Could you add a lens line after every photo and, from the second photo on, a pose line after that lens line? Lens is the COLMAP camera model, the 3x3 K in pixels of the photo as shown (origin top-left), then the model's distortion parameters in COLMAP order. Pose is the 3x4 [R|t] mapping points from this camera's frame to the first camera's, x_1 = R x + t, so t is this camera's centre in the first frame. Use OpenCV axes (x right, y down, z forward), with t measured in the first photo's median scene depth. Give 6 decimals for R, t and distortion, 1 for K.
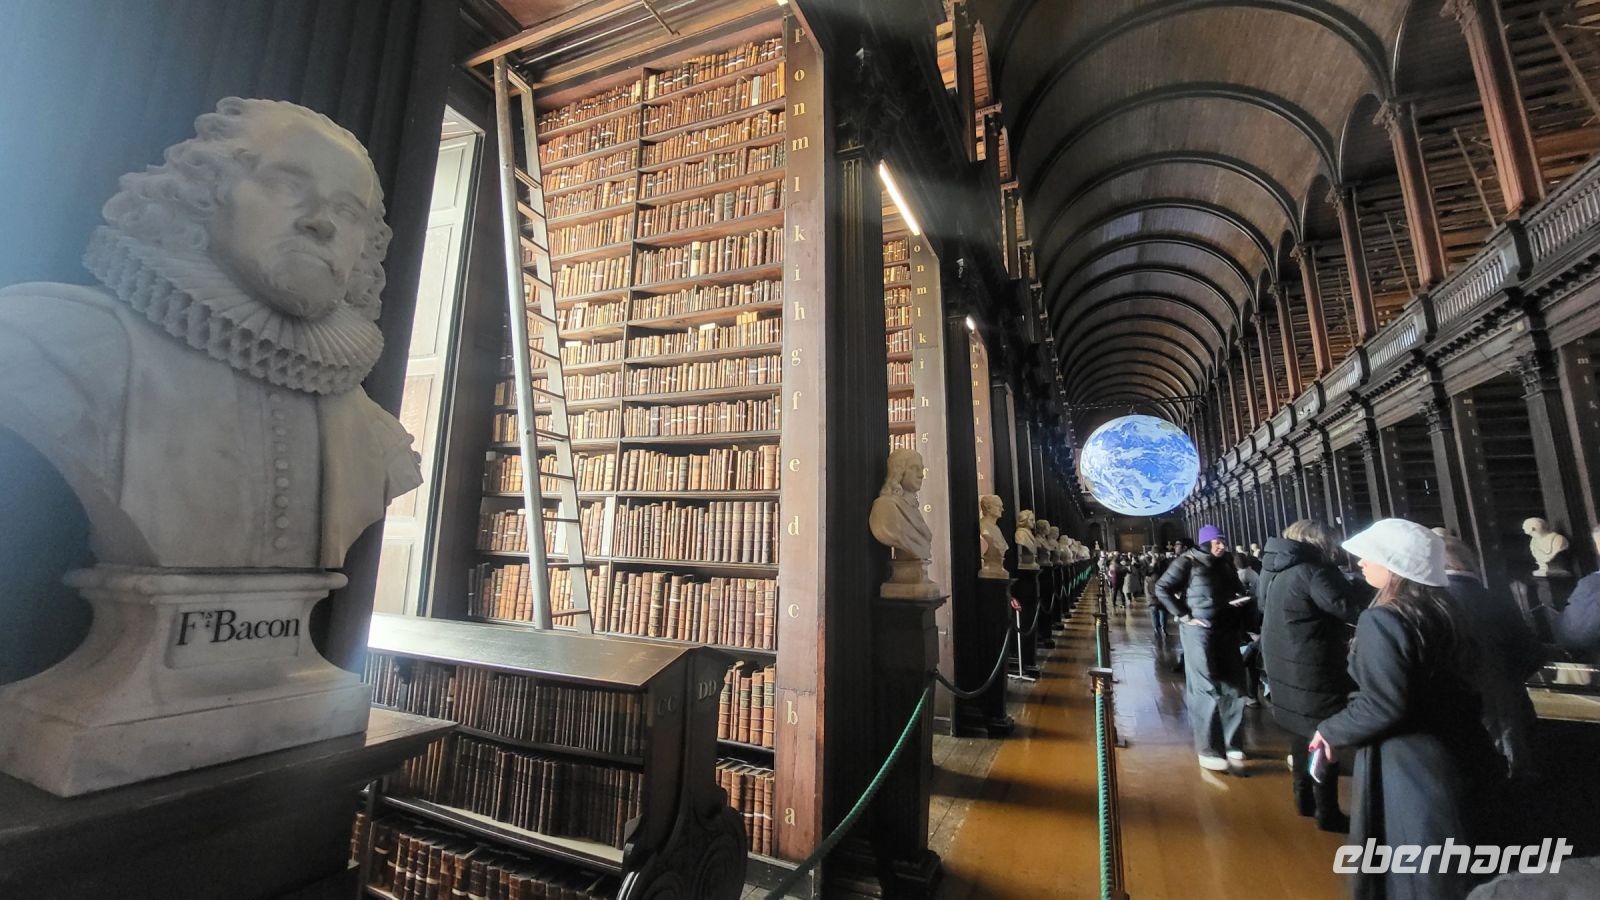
lens RADIAL K [[627.8, 0, 800.5], [0, 627.8, 426.3], [0, 0, 1]] dist [-0.001479, -0.000179]
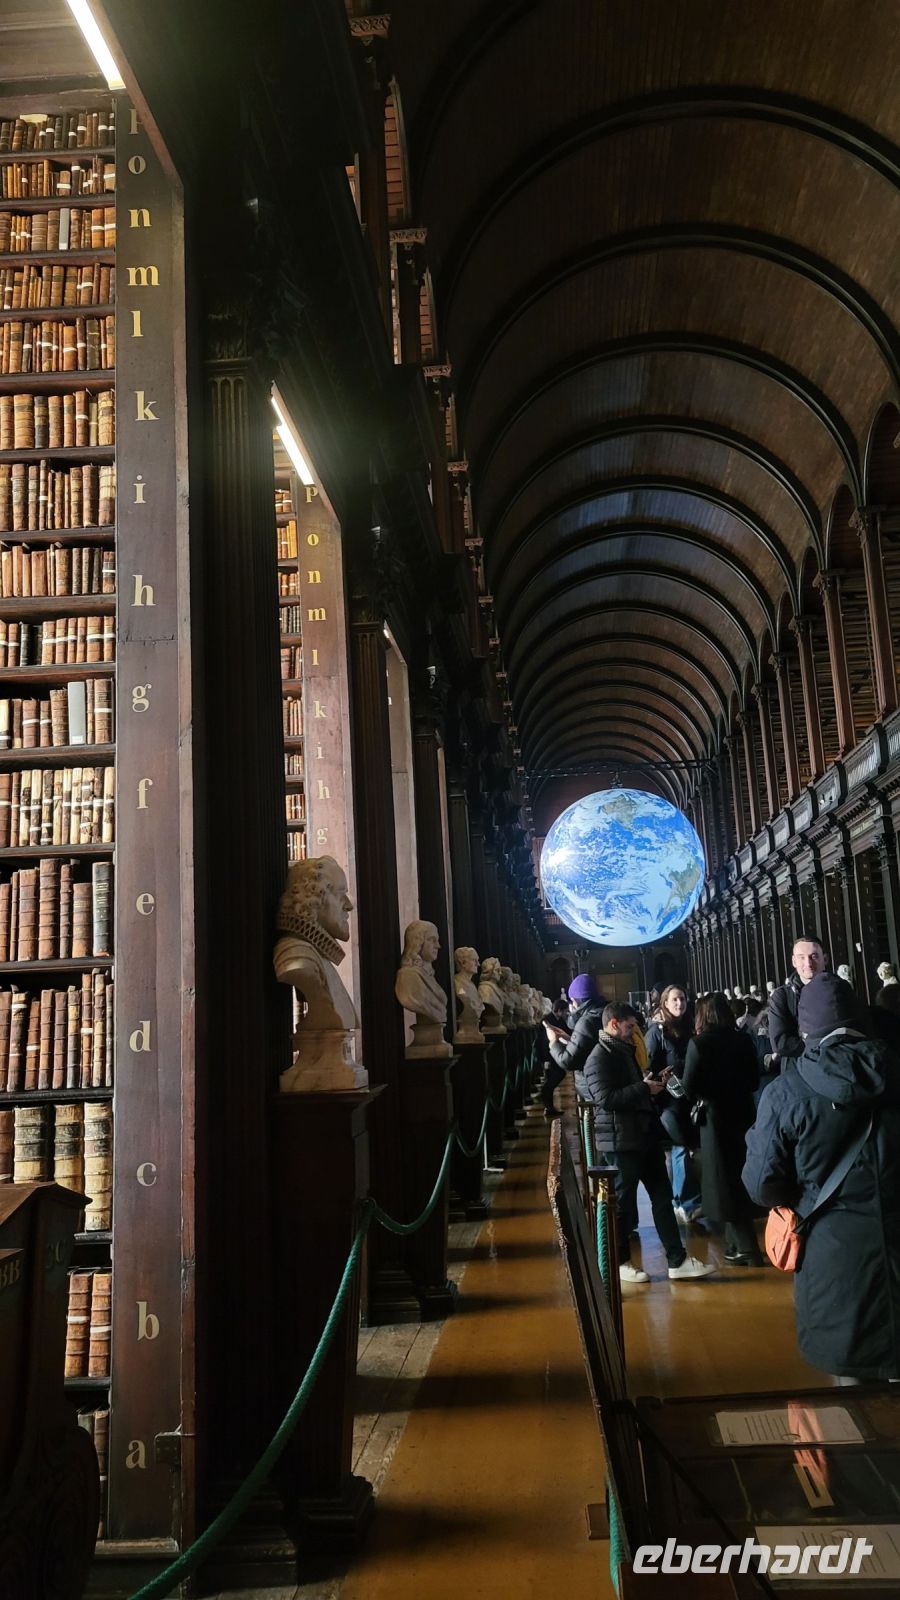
lens RADIAL K [[1185.1, 0, 444.6], [0, 1185.1, 797.3], [0, 0, 1]] dist [0.043091, -0.003205]
pose [[0.942102, 0.008320, 0.335223, -0.061194], [-0.011591, 0.999903, 0.007759, -0.023918], [-0.335126, -0.011195, 0.942107, -0.120491]]
